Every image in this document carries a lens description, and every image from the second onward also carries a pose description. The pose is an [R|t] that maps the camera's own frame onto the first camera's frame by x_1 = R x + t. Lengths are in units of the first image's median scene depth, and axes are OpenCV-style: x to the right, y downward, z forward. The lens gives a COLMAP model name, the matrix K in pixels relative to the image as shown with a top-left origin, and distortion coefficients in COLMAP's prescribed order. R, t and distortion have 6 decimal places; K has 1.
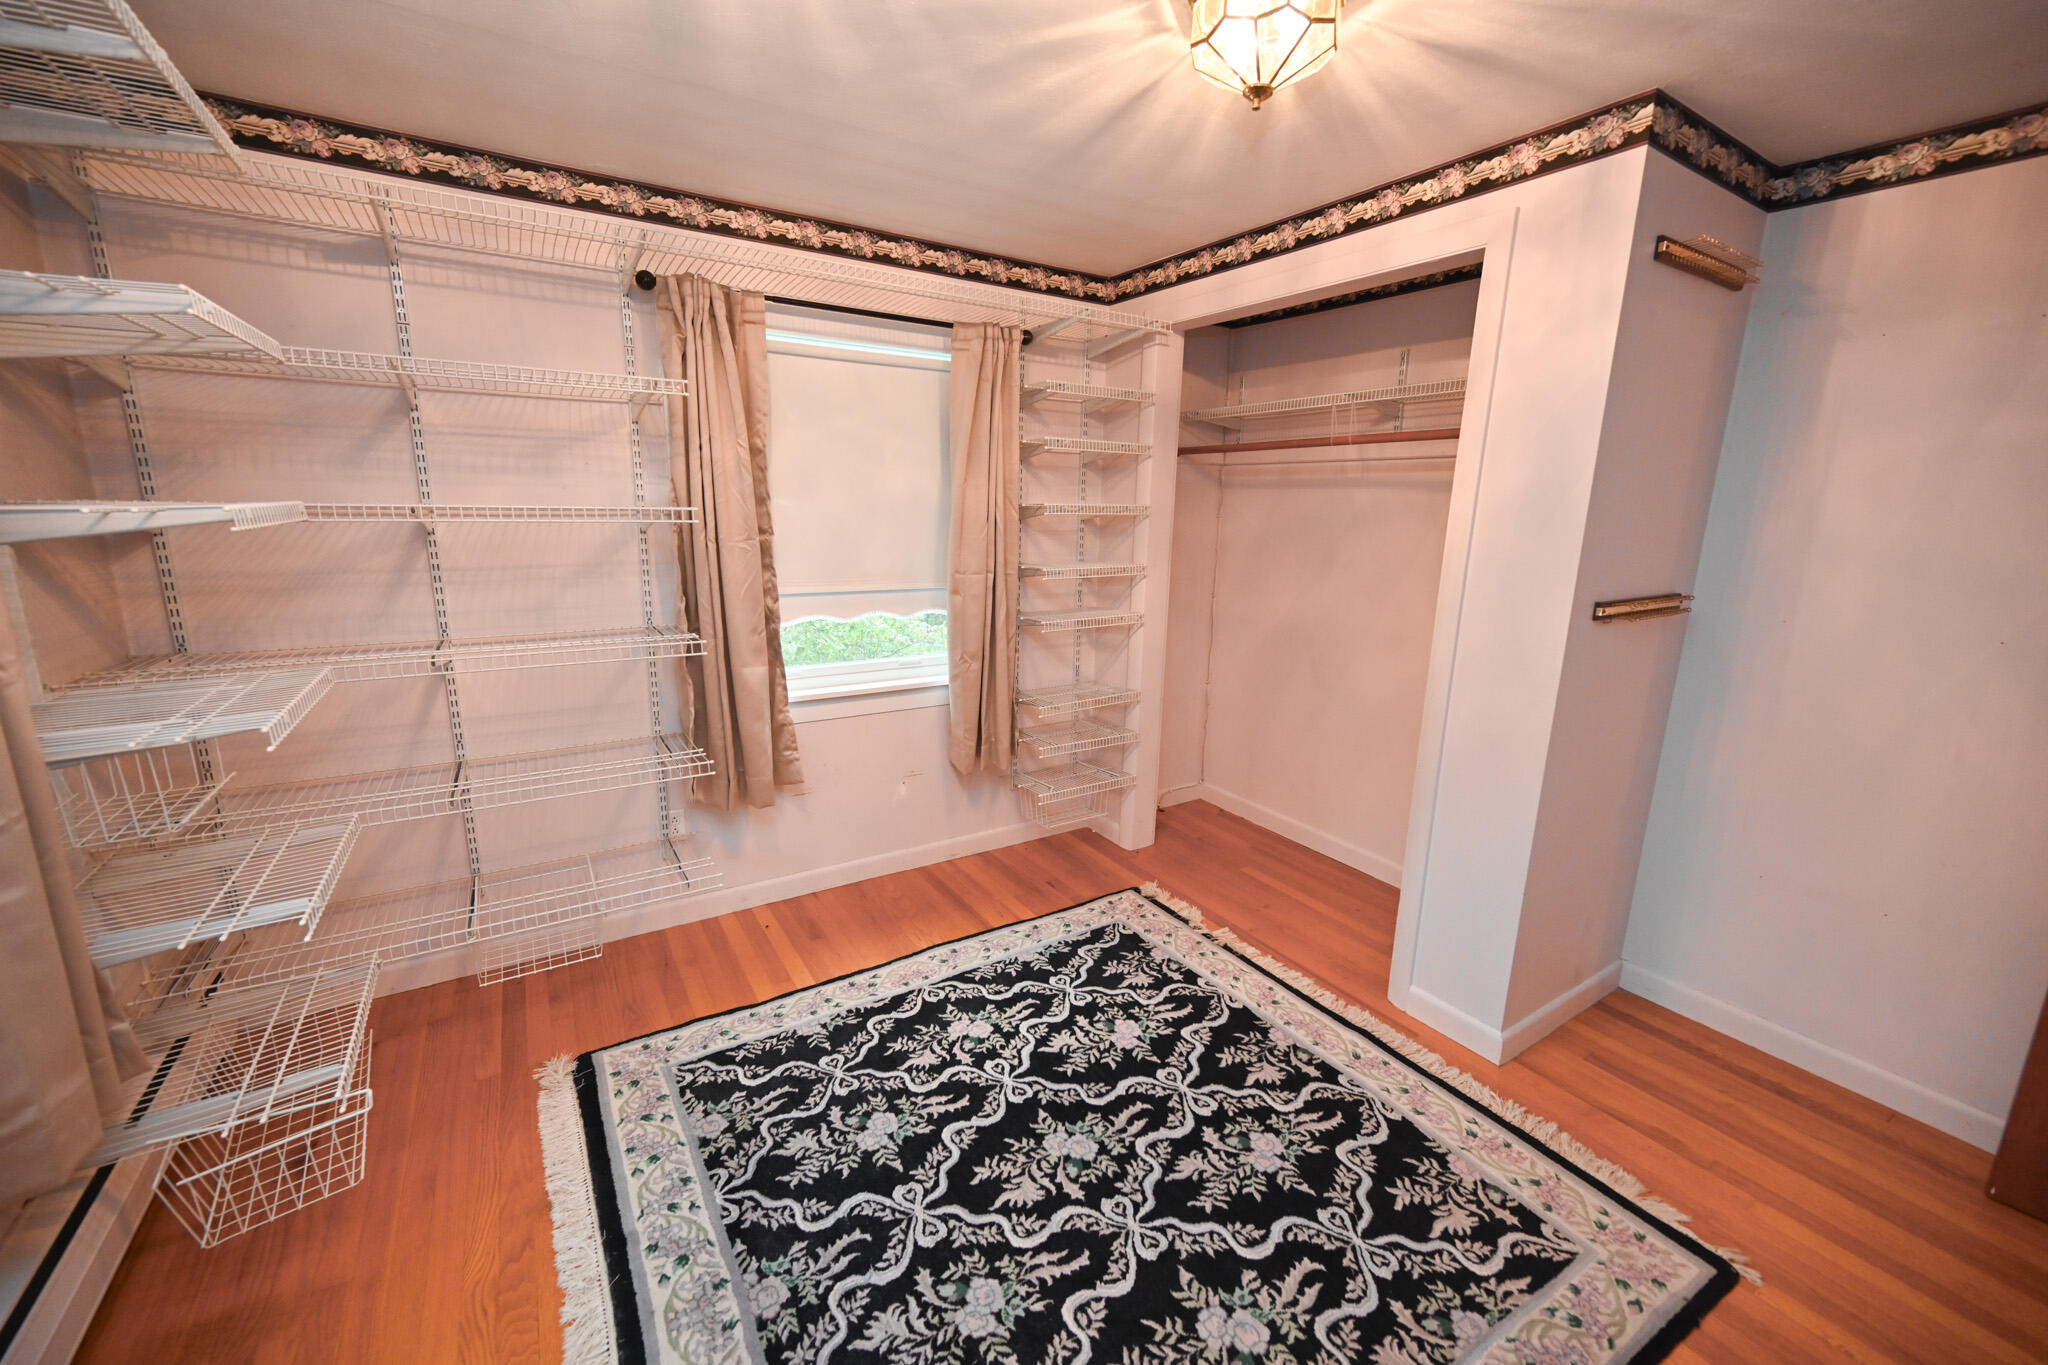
lens RADIAL K [[808.4, 0, 1023.1], [0, 808.4, 679.3], [0, 0, 1]] dist [-0.001343, 0.000090]
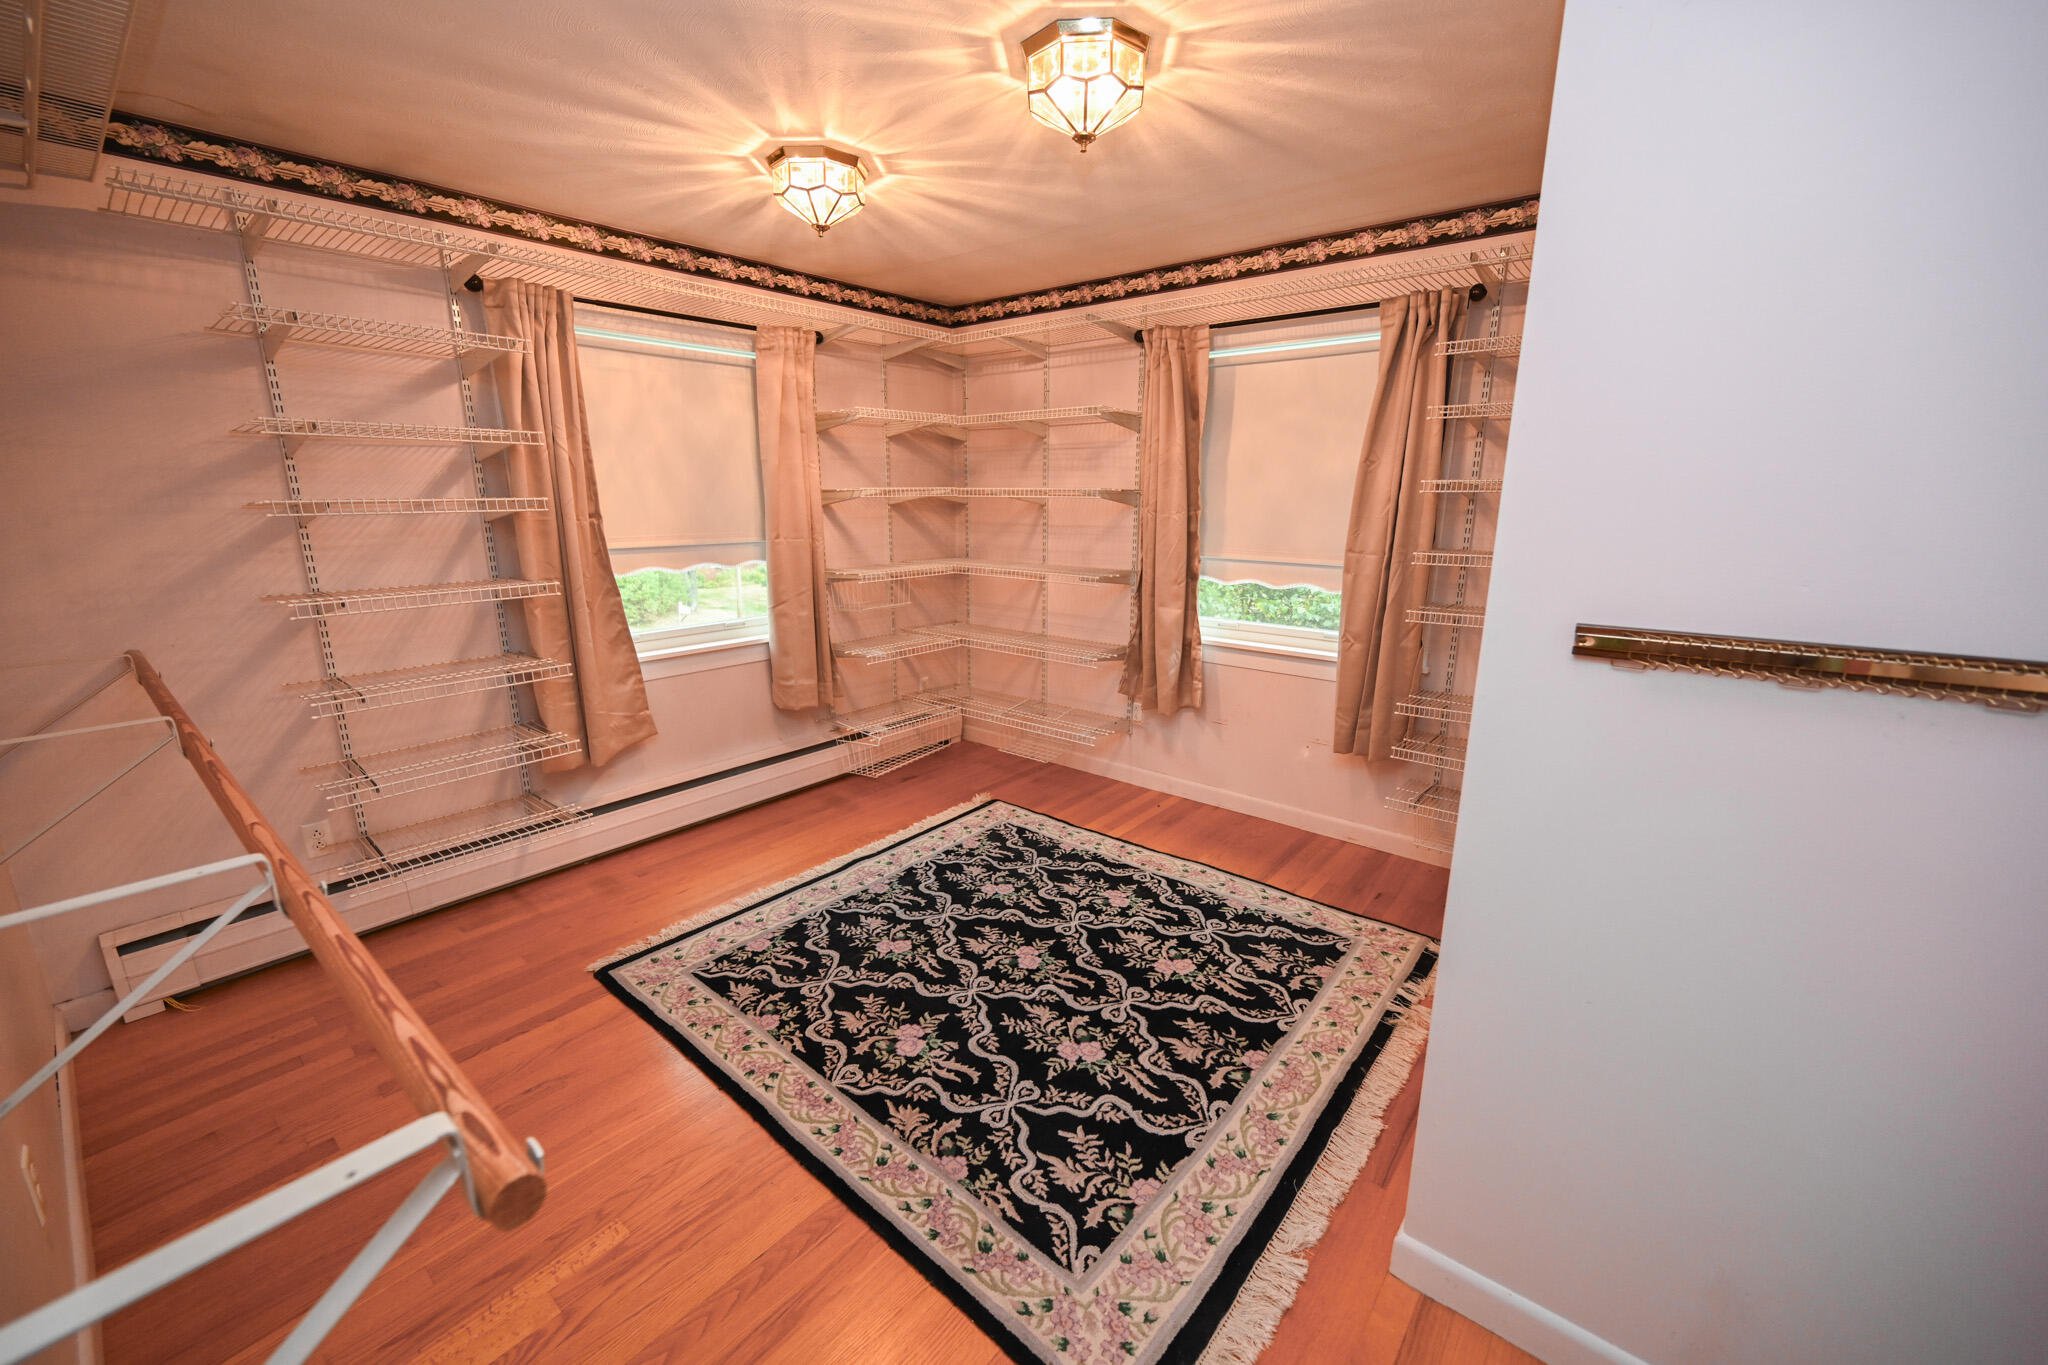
lens RADIAL K [[808.4, 0, 1019.1], [0, 808.4, 679.0], [0, 0, 1]] dist [-0.001343, 0.000090]
pose [[0.310903, 0.202109, -0.928704, 1.058170], [-0.197946, 0.969472, 0.144714, -0.056779], [0.929600, 0.138841, 0.341419, 0.402677]]
